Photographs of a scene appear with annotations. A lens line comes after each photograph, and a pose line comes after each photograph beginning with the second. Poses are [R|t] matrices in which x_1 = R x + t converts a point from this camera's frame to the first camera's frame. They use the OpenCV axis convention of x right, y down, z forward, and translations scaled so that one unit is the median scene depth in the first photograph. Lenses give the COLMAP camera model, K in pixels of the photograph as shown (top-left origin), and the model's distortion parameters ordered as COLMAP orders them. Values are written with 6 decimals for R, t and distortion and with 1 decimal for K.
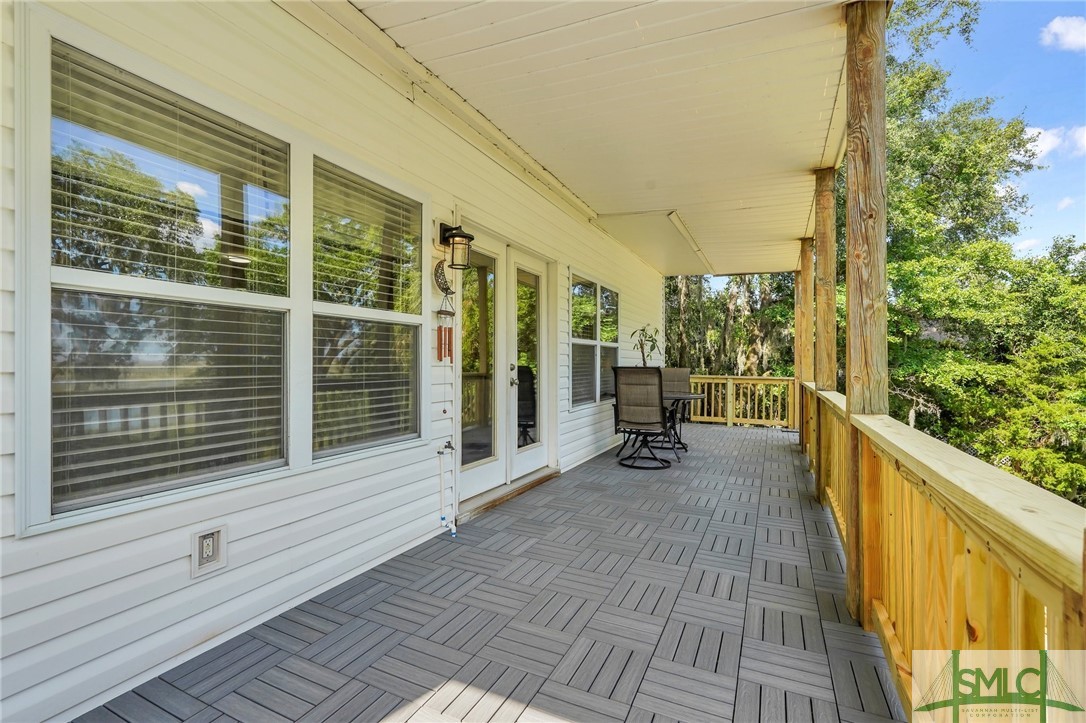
lens RADIAL K [[487.7, 0, 541.7], [0, 487.7, 358.7], [0, 0, 1]] dist [-0.008647, 0.003316]
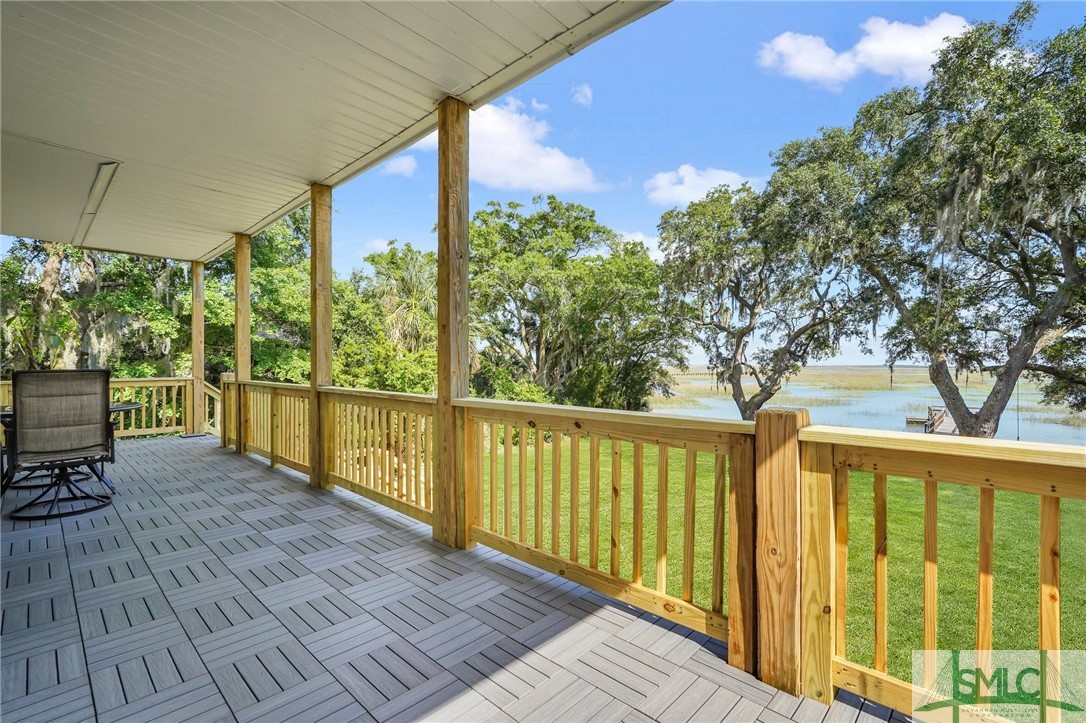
lens RADIAL K [[487.7, 0, 547.8], [0, 487.7, 364.3], [0, 0, 1]] dist [-0.008647, 0.003316]
pose [[0.316078, -0.017614, 0.948570, -0.221584], [0.000451, 0.999830, 0.018415, -0.003300], [-0.948733, -0.005393, 0.316032, 0.120114]]
